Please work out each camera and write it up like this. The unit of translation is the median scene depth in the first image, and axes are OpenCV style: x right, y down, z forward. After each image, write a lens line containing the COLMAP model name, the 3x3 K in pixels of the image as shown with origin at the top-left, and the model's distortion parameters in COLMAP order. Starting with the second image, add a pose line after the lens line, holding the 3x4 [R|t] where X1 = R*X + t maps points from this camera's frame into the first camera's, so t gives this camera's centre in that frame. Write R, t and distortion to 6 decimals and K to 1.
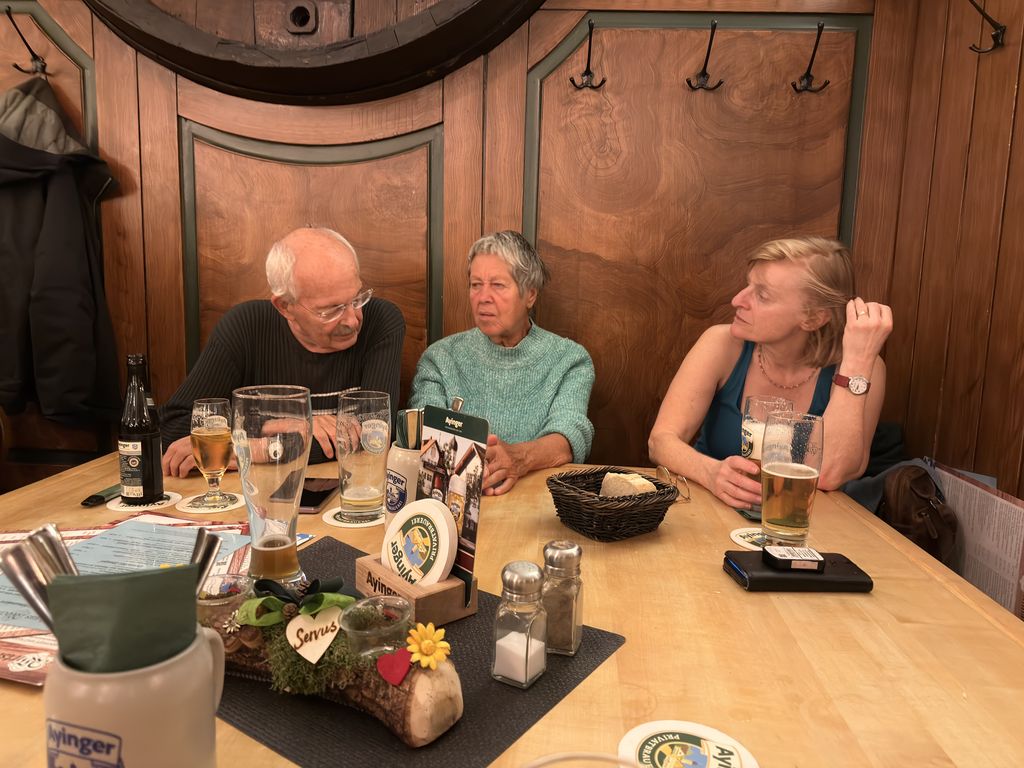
lens RADIAL K [[722.3, 0, 509.8], [0, 722.3, 379.5], [0, 0, 1]] dist [0.035997, -0.038082]
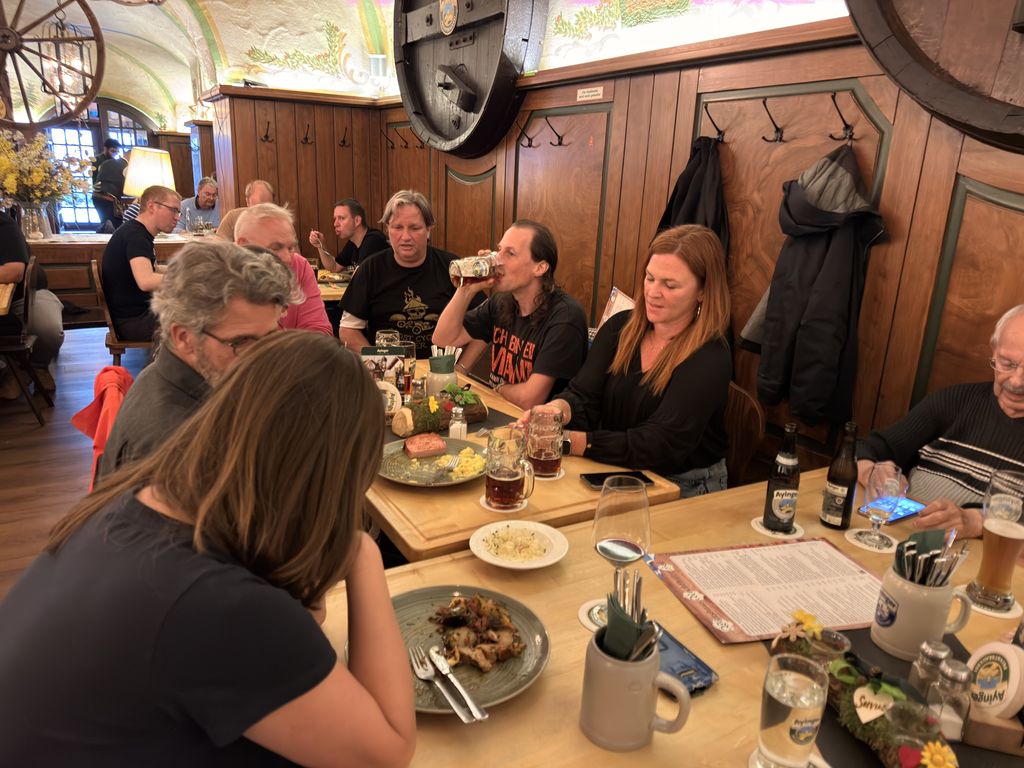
lens RADIAL K [[722.3, 0, 500.9], [0, 722.3, 390.7], [0, 0, 1]] dist [0.035997, -0.038082]
pose [[0.538596, 0.225964, -0.811699, 0.138778], [-0.136031, 0.974049, 0.180898, -0.158240], [0.831511, 0.012985, 0.555357, -0.171644]]
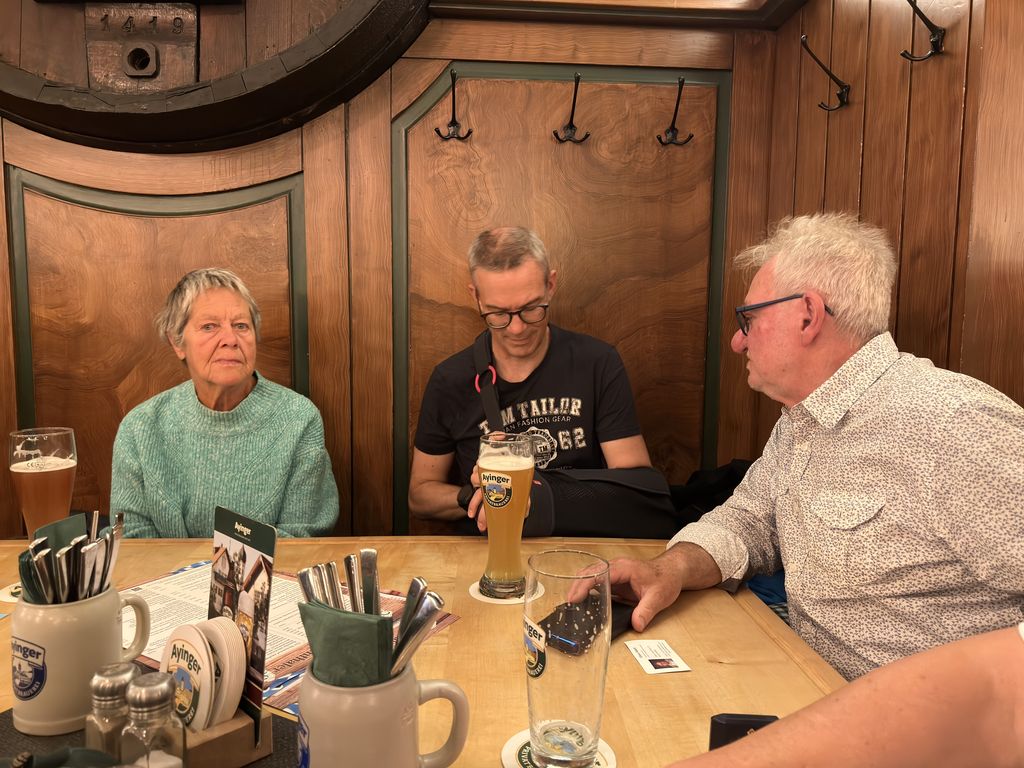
lens RADIAL K [[722.3, 0, 507.6], [0, 722.3, 388.7], [0, 0, 1]] dist [0.035997, -0.038082]
pose [[0.993622, -0.026871, 0.109513, 0.063172], [0.031298, 0.998753, -0.038908, -0.027747], [-0.108331, 0.042087, 0.993224, 0.044147]]
